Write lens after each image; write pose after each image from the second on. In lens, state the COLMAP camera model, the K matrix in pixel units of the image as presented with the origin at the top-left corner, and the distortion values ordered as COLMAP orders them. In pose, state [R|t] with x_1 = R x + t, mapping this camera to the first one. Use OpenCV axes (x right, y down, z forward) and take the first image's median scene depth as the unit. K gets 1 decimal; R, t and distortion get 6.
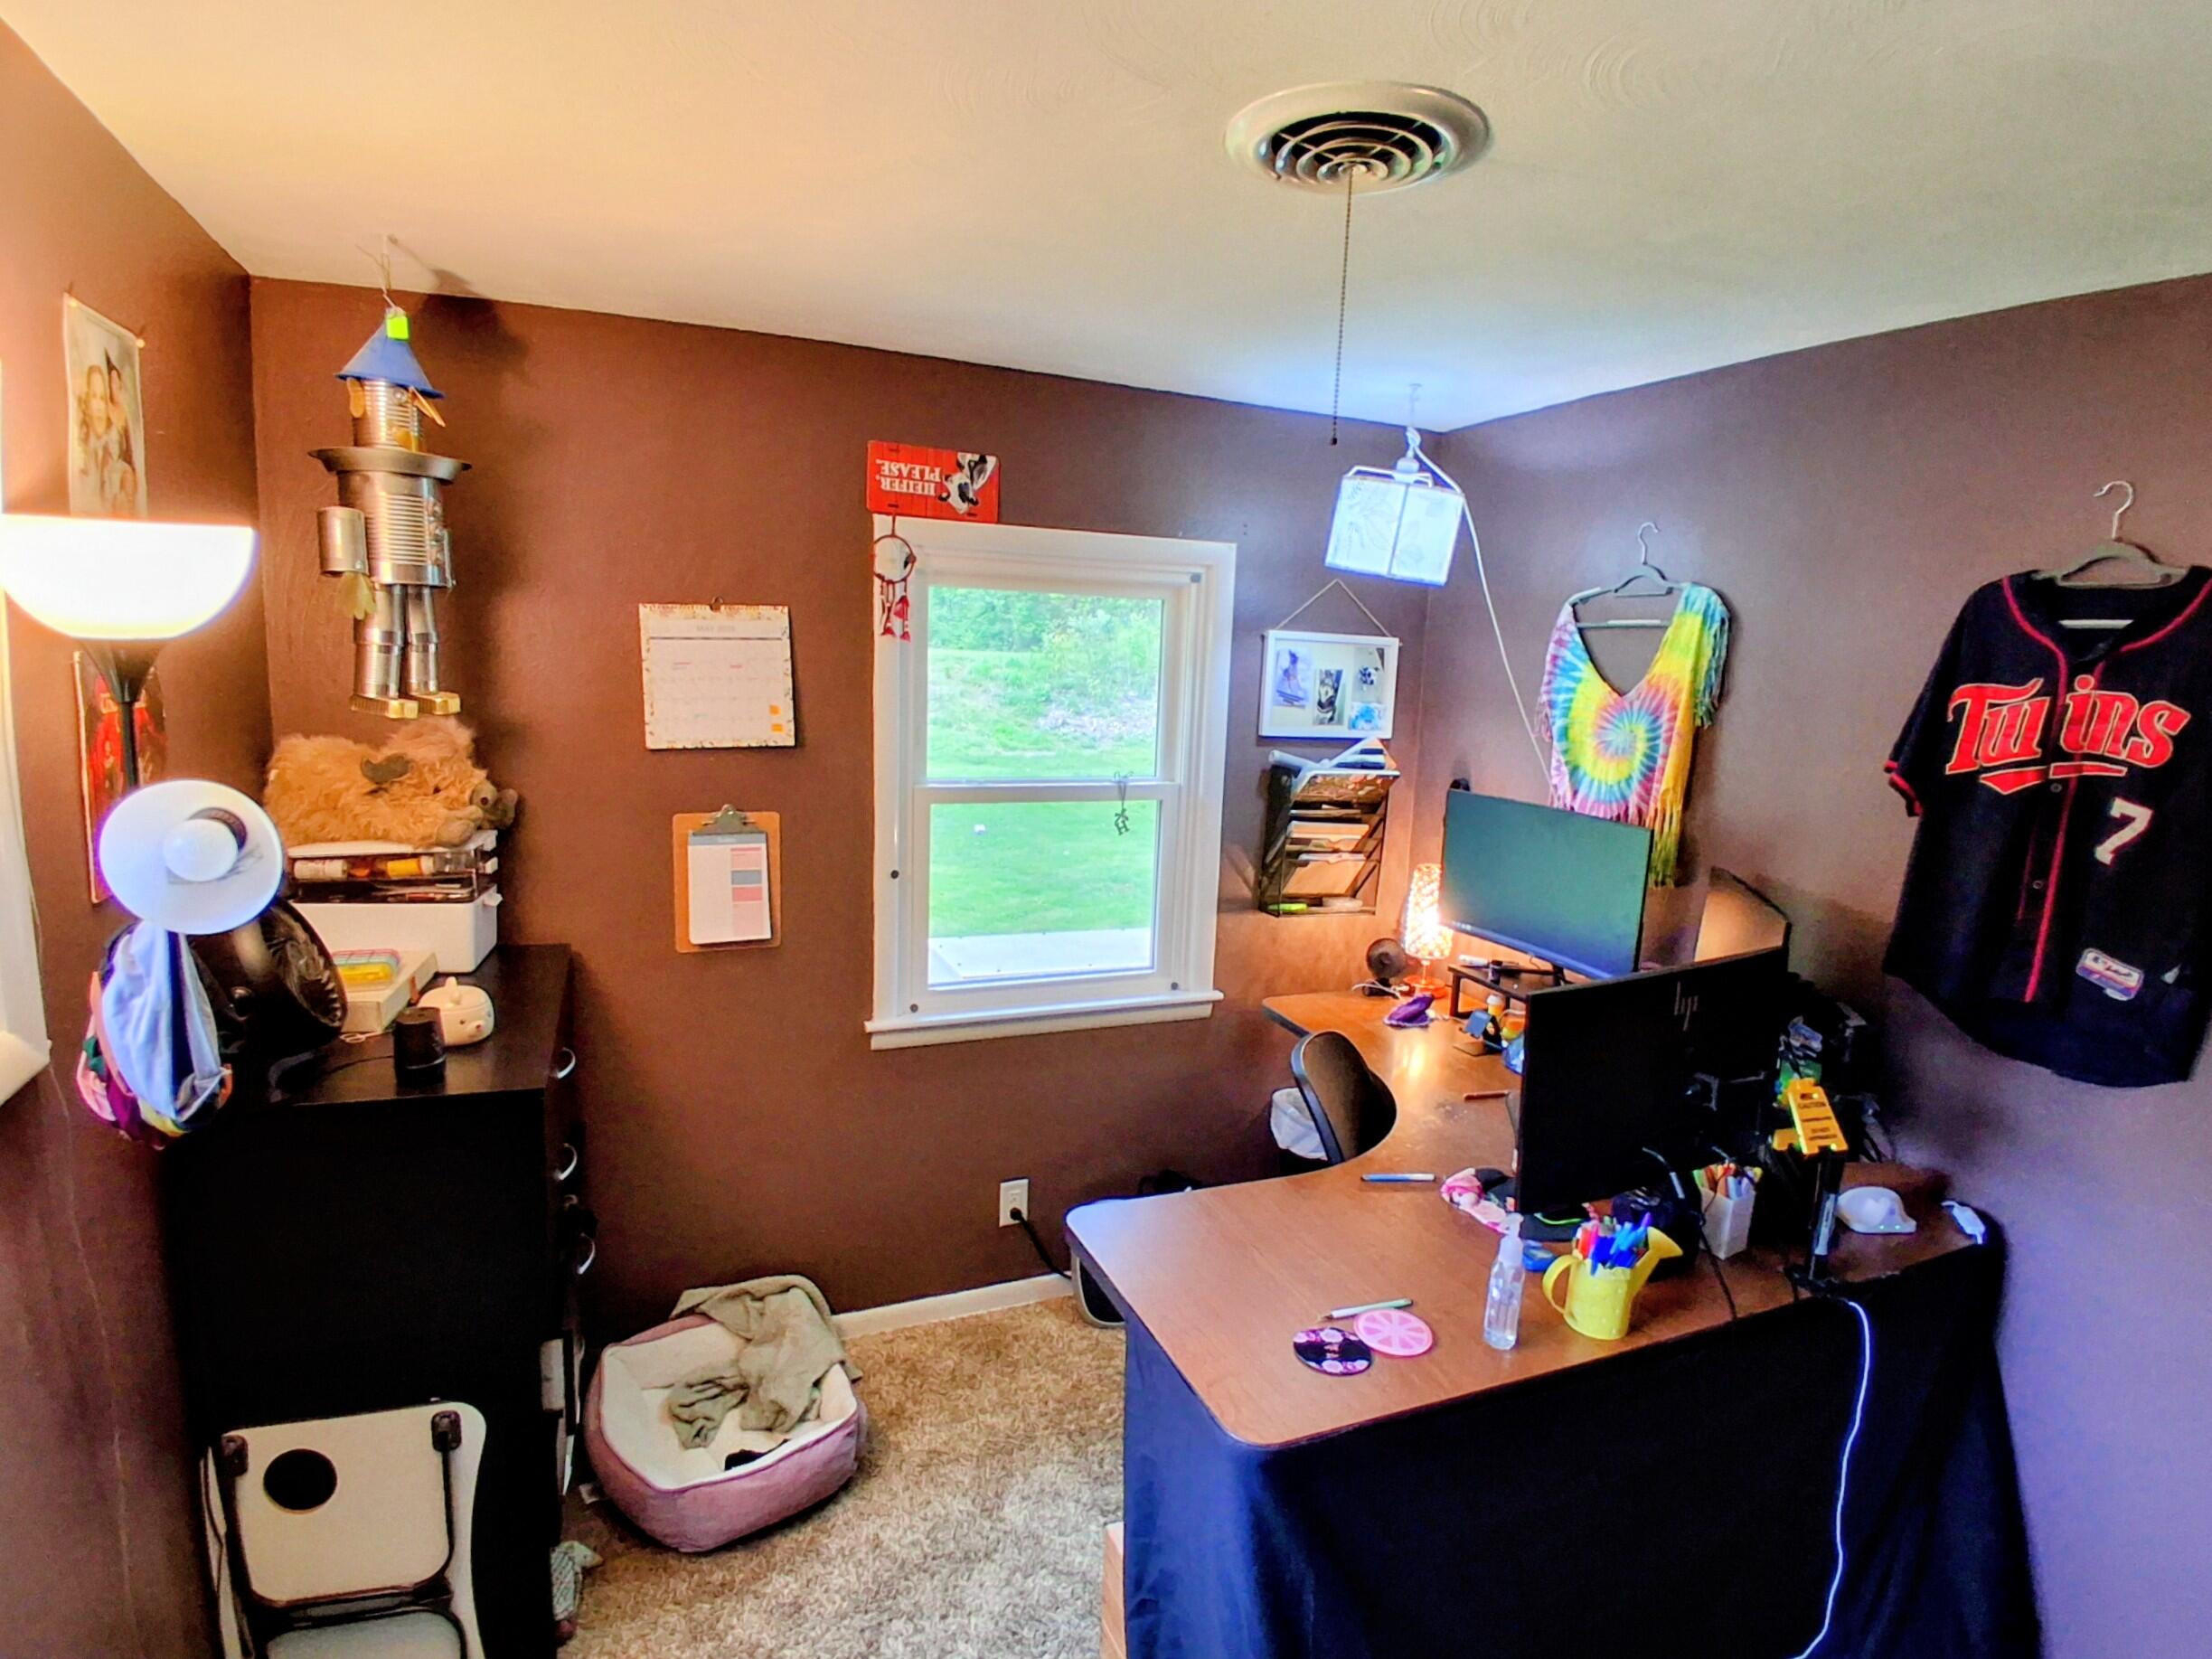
lens RADIAL K [[1142.0, 0, 1123.0], [0, 1142.0, 826.1], [0, 0, 1]] dist [0.003529, -0.036347]
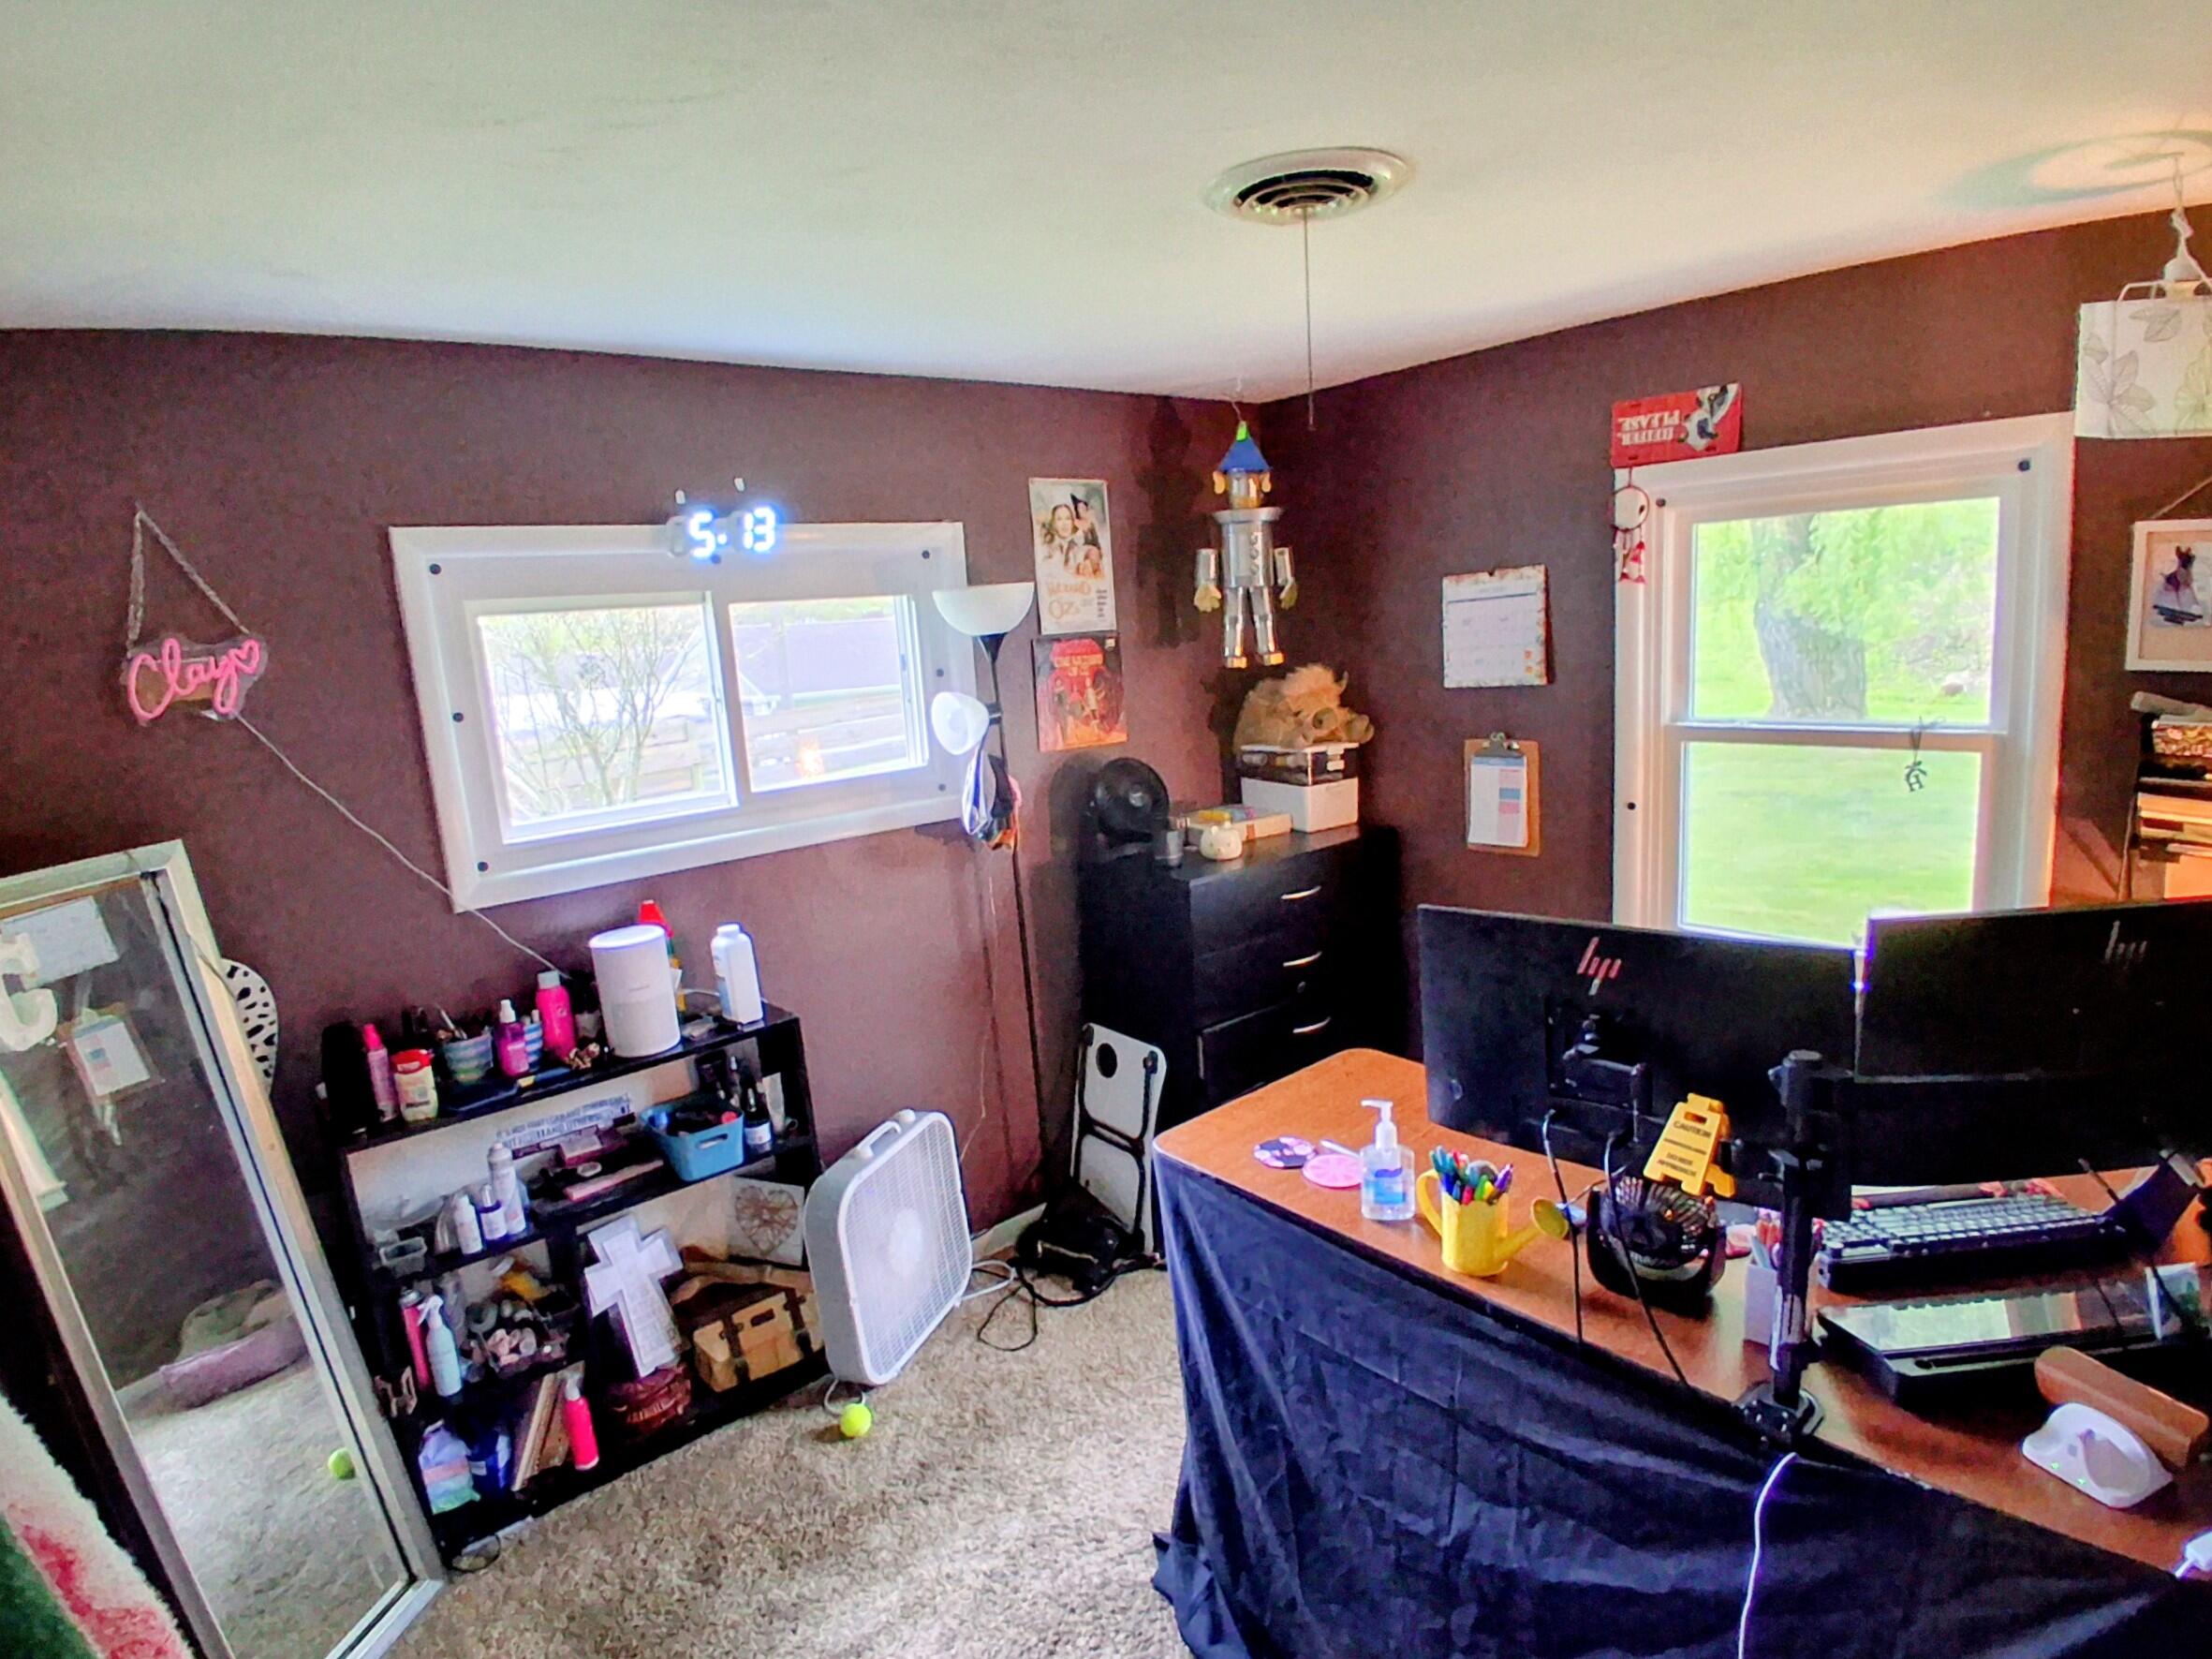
lens RADIAL K [[1146.4, 0, 1139.9], [0, 1146.4, 833.1], [0, 0, 1]] dist [0.000796, -0.043557]
pose [[0.325427, 0.110131, -0.939132, 0.683903], [-0.072680, 0.993169, 0.091282, 0.002941], [0.942770, 0.038550, 0.331209, 0.225587]]
